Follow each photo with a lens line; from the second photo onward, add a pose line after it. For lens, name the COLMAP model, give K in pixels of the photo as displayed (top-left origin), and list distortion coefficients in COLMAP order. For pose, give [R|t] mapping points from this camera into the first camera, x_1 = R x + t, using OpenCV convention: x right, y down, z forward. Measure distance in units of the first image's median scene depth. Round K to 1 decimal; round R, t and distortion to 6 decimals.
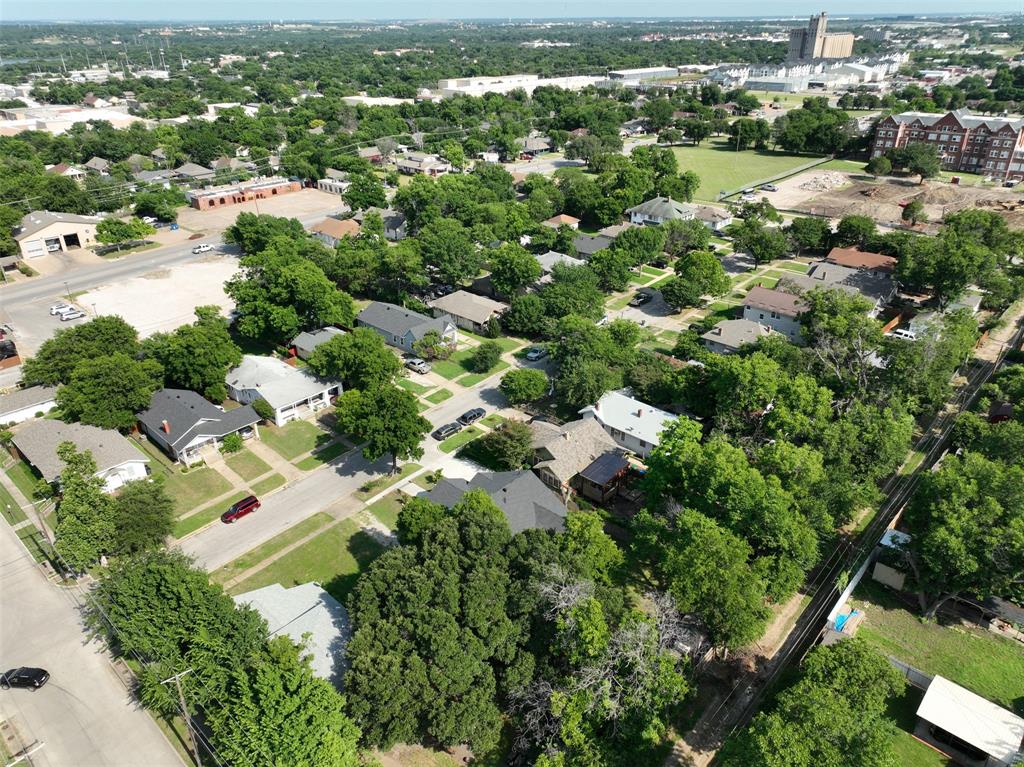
lens RADIAL K [[723.3, 0, 512.8], [0, 723.3, 367.1], [0, 0, 1]] dist [0.000443, 0.003871]
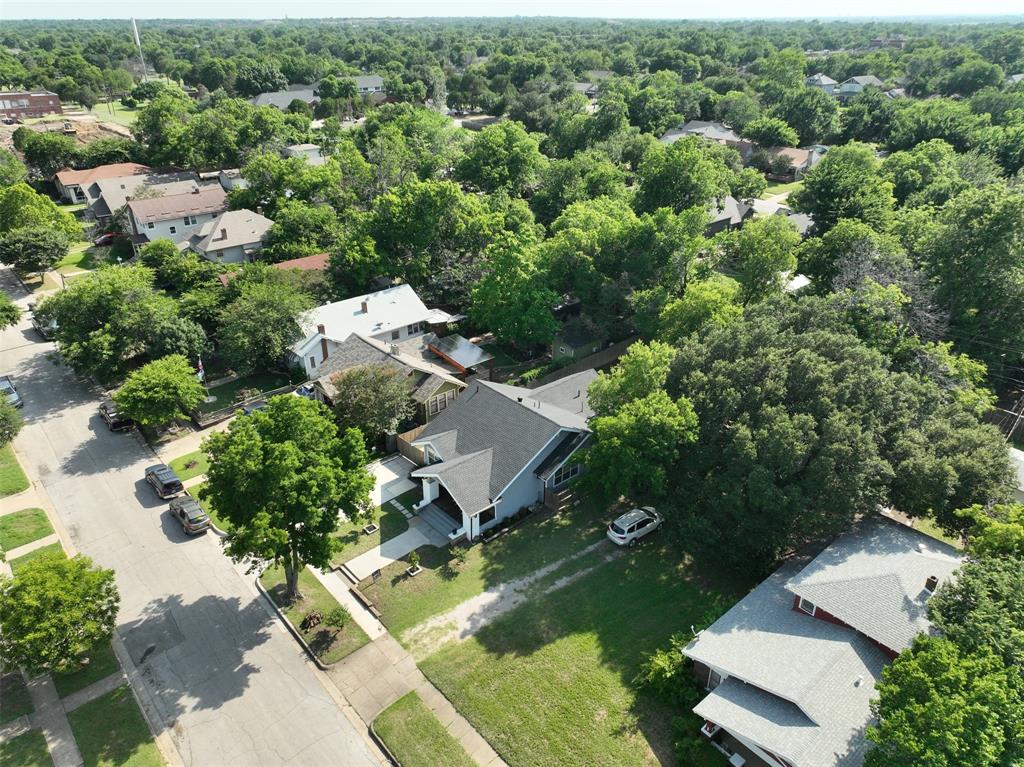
lens RADIAL K [[721.1, 0, 513.7], [0, 721.1, 379.9], [0, 0, 1]] dist [0.003327, 0.010277]
pose [[0.101416, -0.440388, 0.892061, -0.489807], [0.438925, 0.824500, 0.357134, -0.069170], [-0.892782, 0.355329, 0.276915, 0.671917]]
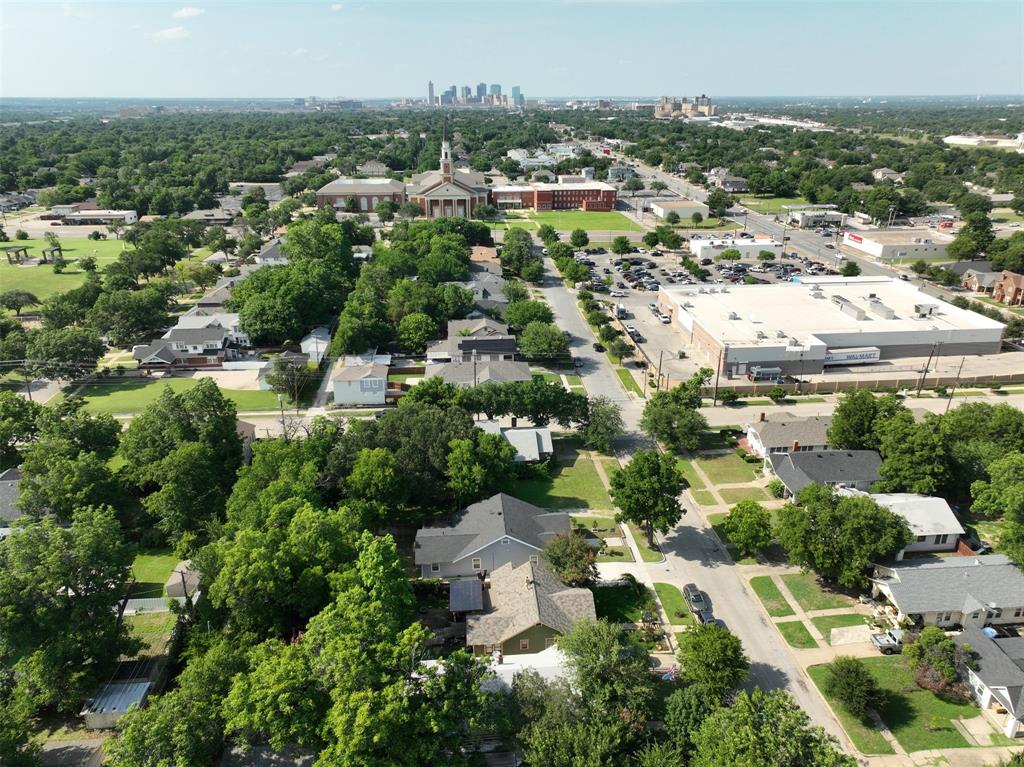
lens RADIAL K [[721.1, 0, 513.7], [0, 721.1, 379.9], [0, 0, 1]] dist [0.003327, 0.010277]
pose [[-0.675405, 0.279491, -0.682432, 0.546340], [-0.311785, 0.730397, 0.607709, -0.533380], [0.668295, 0.623222, -0.406173, 1.097857]]
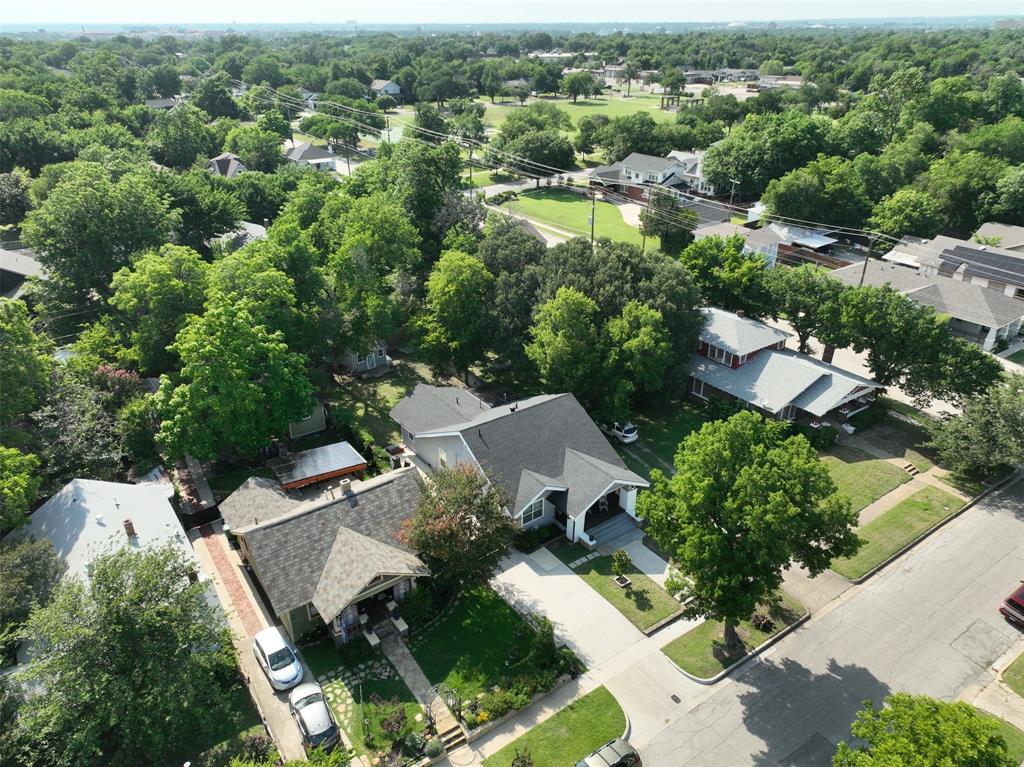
lens RADIAL K [[723.3, 0, 512.8], [0, 723.3, 367.1], [0, 0, 1]] dist [0.000443, 0.003871]
pose [[-0.979182, -0.072271, 0.189684, -0.105631], [0.102445, 0.630781, 0.769169, -0.281668], [-0.175238, 0.772588, -0.610245, 1.120285]]
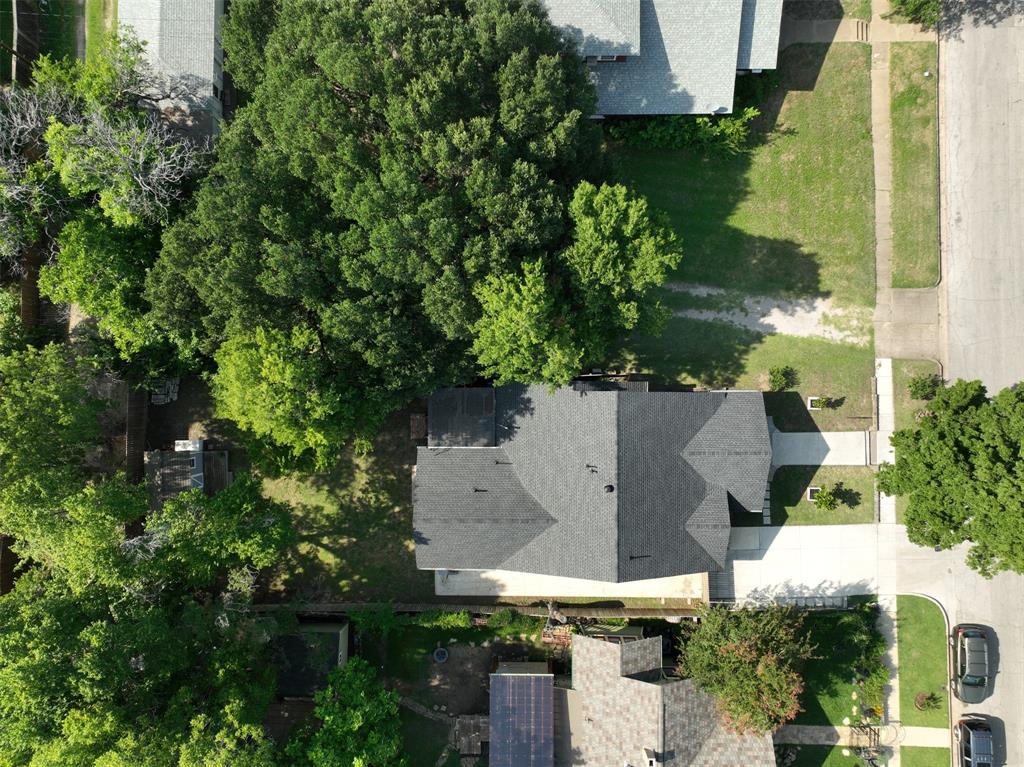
lens RADIAL K [[721.1, 0, 513.7], [0, 721.1, 379.9], [0, 0, 1]] dist [0.003327, 0.010277]
pose [[-0.735949, 0.676932, 0.011951, -0.015039], [-0.272675, -0.312512, 0.909937, -0.169760], [0.619700, 0.666408, 0.414575, 0.601164]]
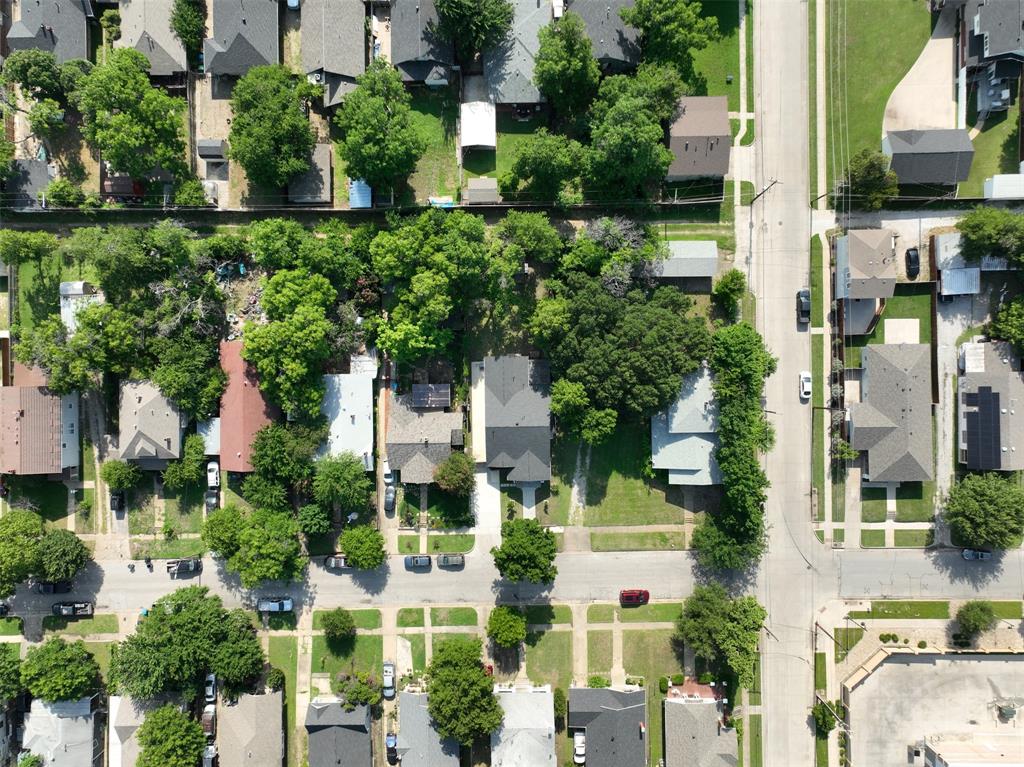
lens RADIAL K [[723.3, 0, 512.8], [0, 723.3, 367.1], [0, 0, 1]] dist [0.000443, 0.003871]
pose [[-0.690322, -0.722841, 0.030921, 0.024448], [0.333483, -0.279971, 0.900225, -0.828595], [-0.642063, 0.631757, 0.434326, 0.296052]]
